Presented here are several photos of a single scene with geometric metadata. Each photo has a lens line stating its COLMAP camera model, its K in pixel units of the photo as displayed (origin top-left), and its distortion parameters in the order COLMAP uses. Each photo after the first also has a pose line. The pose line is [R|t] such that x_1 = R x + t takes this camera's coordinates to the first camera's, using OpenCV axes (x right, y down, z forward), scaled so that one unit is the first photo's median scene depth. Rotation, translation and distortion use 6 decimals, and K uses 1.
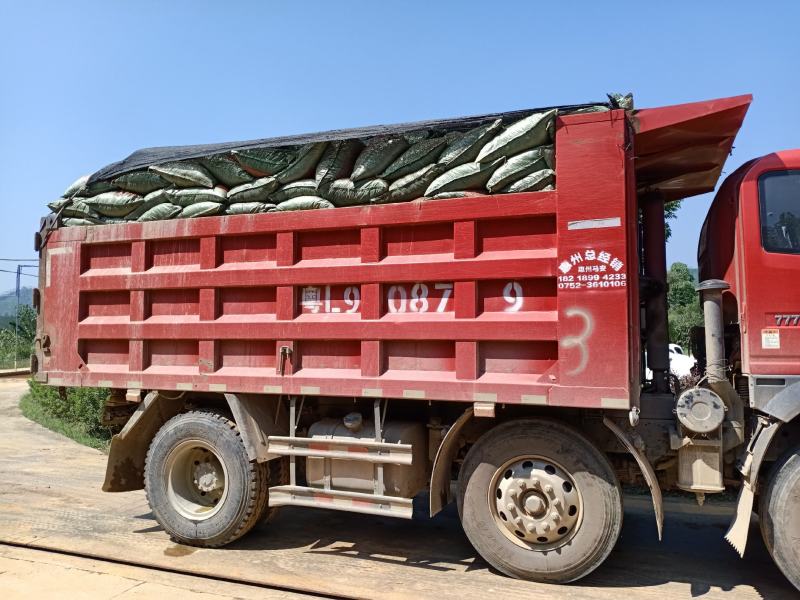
lens RADIAL K [[638.6, 0, 399.4], [0, 638.6, 313.2], [0, 0, 1]] dist [0.067719, -0.162174]
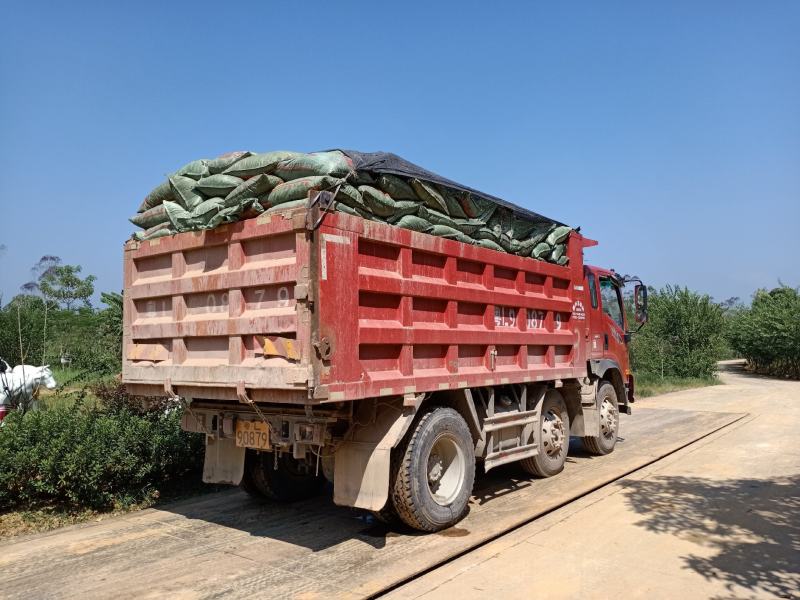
lens RADIAL K [[638.6, 0, 399.4], [0, 638.6, 313.2], [0, 0, 1]] dist [0.067719, -0.162174]
pose [[0.284922, 0.053058, 0.957081, -1.406200], [-0.019804, 0.998580, -0.049463, 0.042356], [-0.958346, -0.004861, 0.285568, 0.742544]]
